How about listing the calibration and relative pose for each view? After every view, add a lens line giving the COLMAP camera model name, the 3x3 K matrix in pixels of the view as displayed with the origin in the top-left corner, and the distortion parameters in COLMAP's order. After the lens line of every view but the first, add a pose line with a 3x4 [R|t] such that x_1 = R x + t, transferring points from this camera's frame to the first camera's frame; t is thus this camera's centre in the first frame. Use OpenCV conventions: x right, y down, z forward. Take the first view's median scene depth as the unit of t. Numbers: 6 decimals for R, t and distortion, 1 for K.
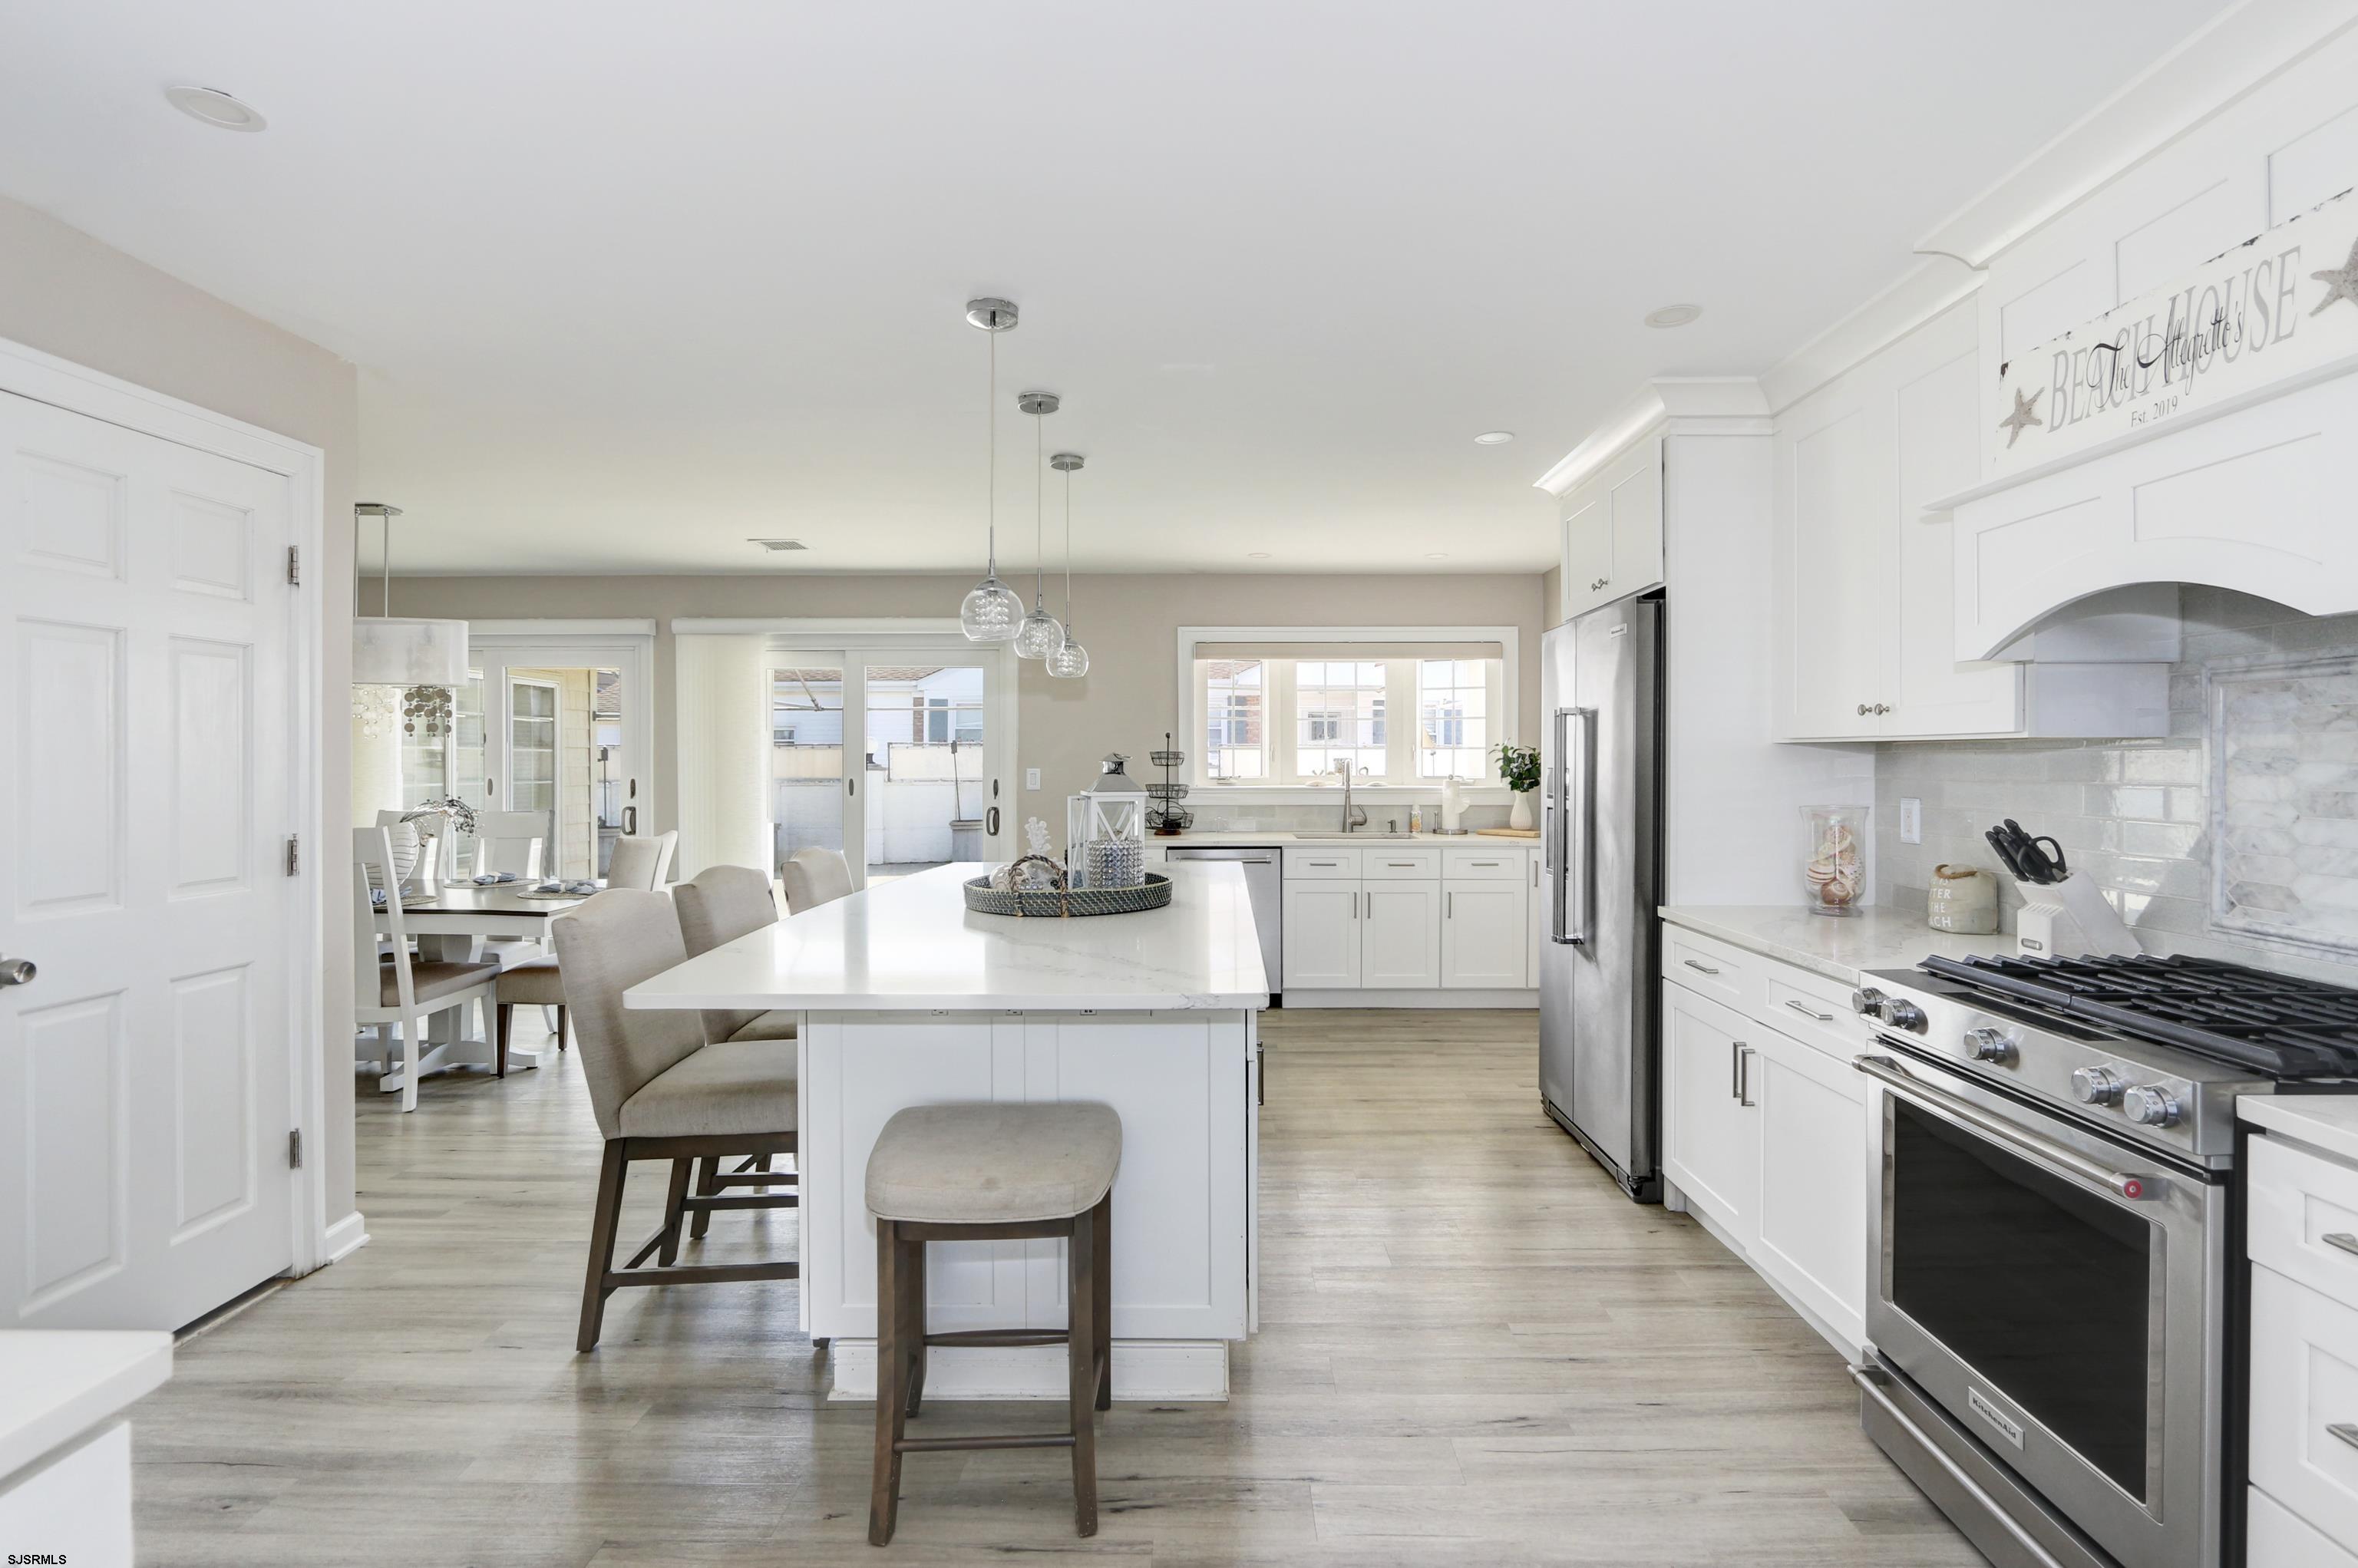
lens RADIAL K [[1110.6, 0, 1198.4], [0, 1110.6, 762.8], [0, 0, 1]] dist [-0.009876, 0.000444]
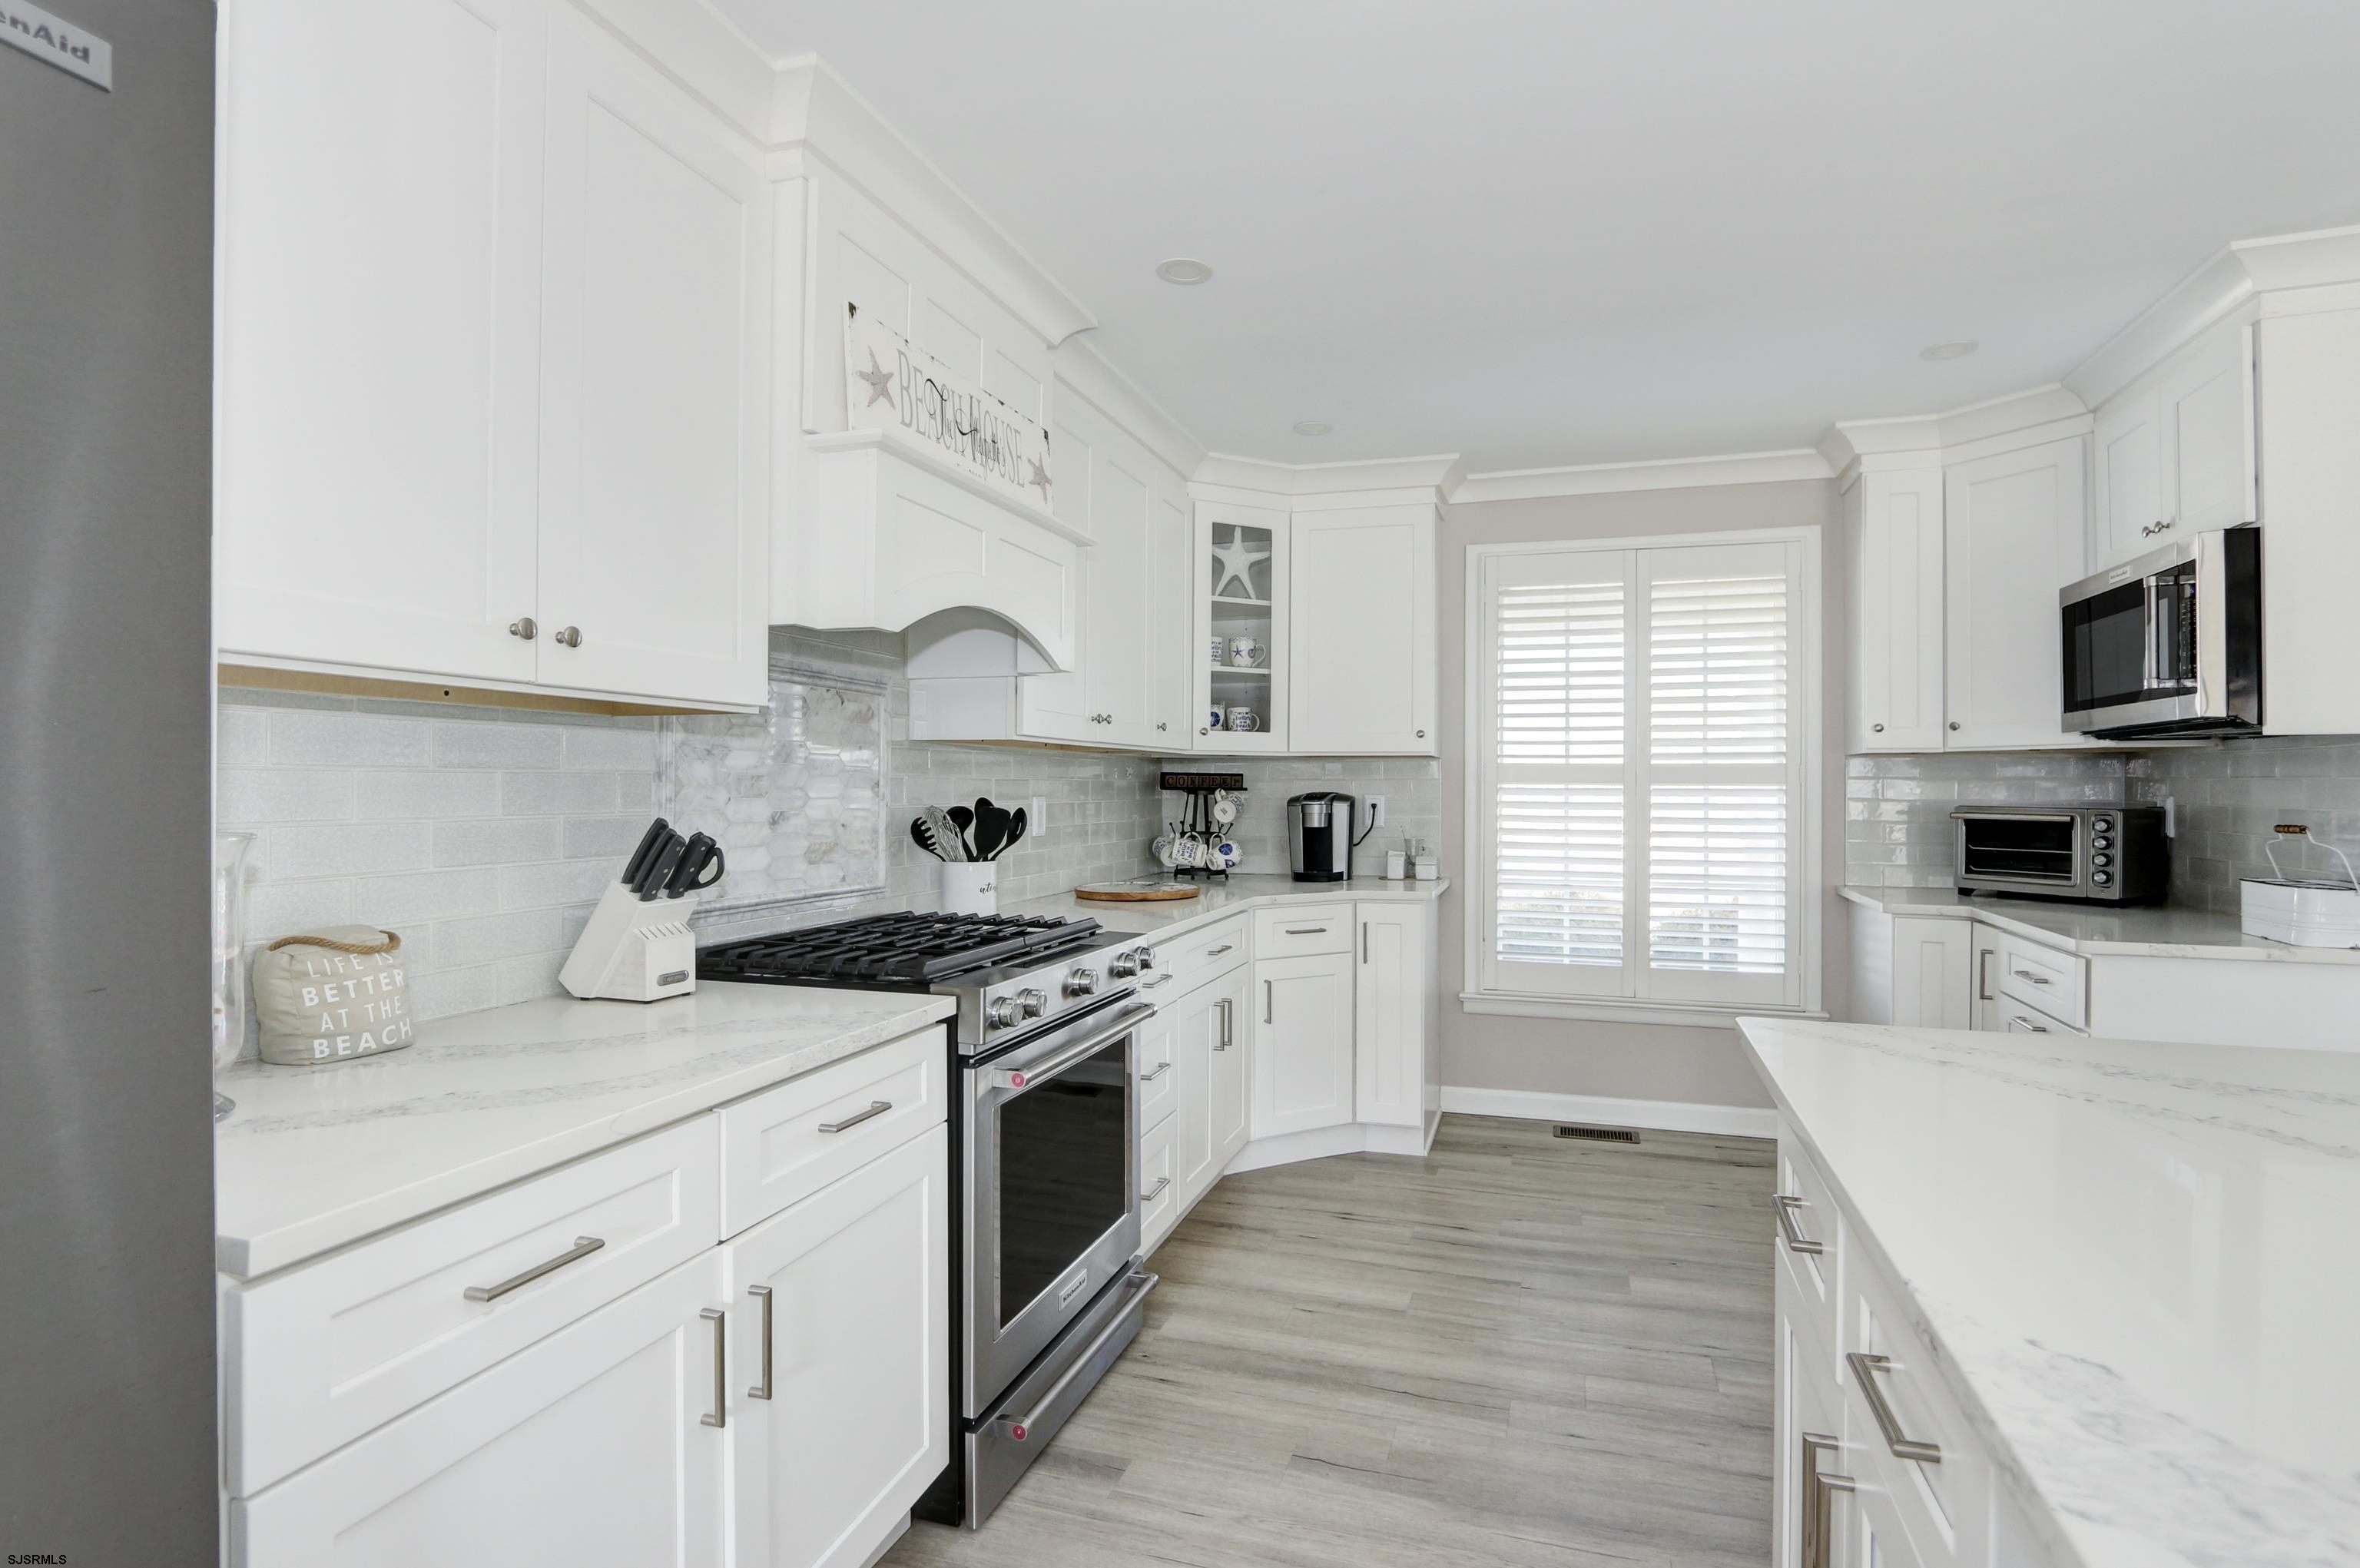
lens RADIAL K [[1144.3, 0, 1229.5], [0, 1144.3, 775.5], [0, 0, 1]] dist [-0.021112, 0.002139]
pose [[-0.959030, 0.002910, 0.283288, 0.173616], [0.000893, 0.999973, -0.007251, 0.032710], [-0.283302, -0.006701, -0.959007, 1.842814]]
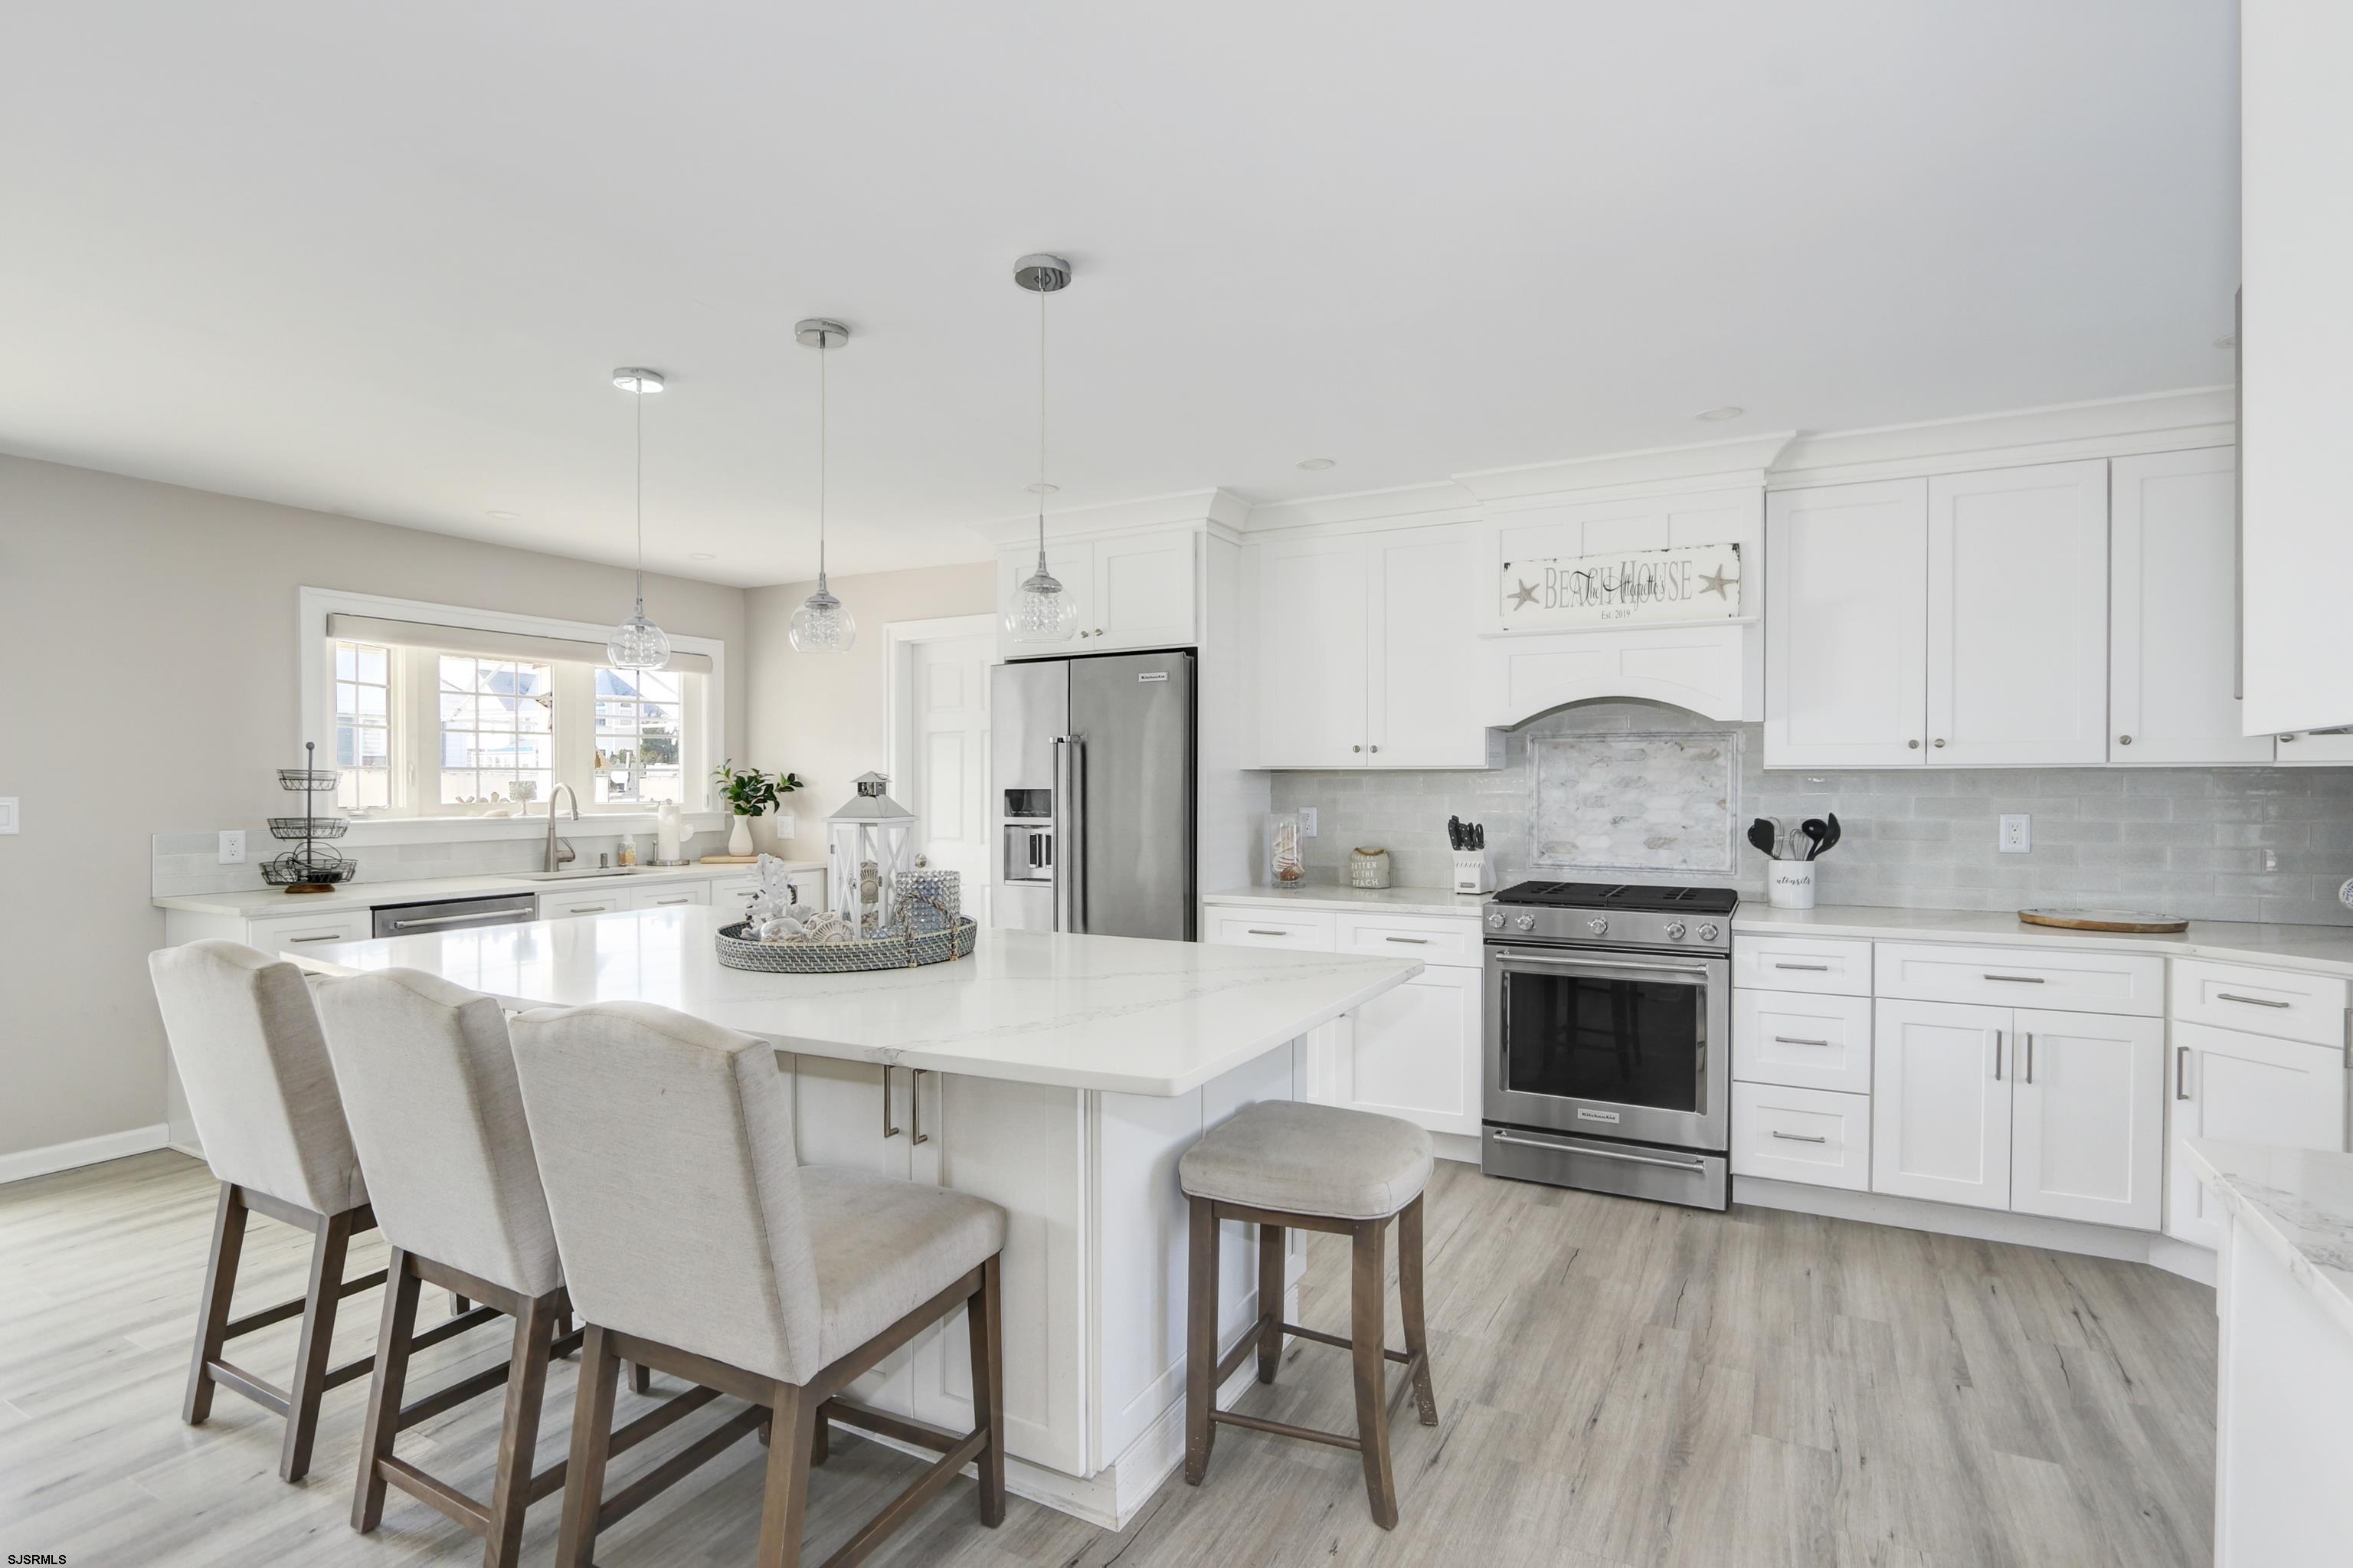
lens RADIAL K [[1140.9, 0, 1224.1], [0, 1140.9, 792.9], [0, 0, 1]] dist [-0.021112, 0.002139]
pose [[0.447818, -0.006785, 0.894099, -1.178137], [0.002408, 0.999977, 0.006383, 0.003932], [-0.894122, -0.000705, 0.447824, 0.589907]]
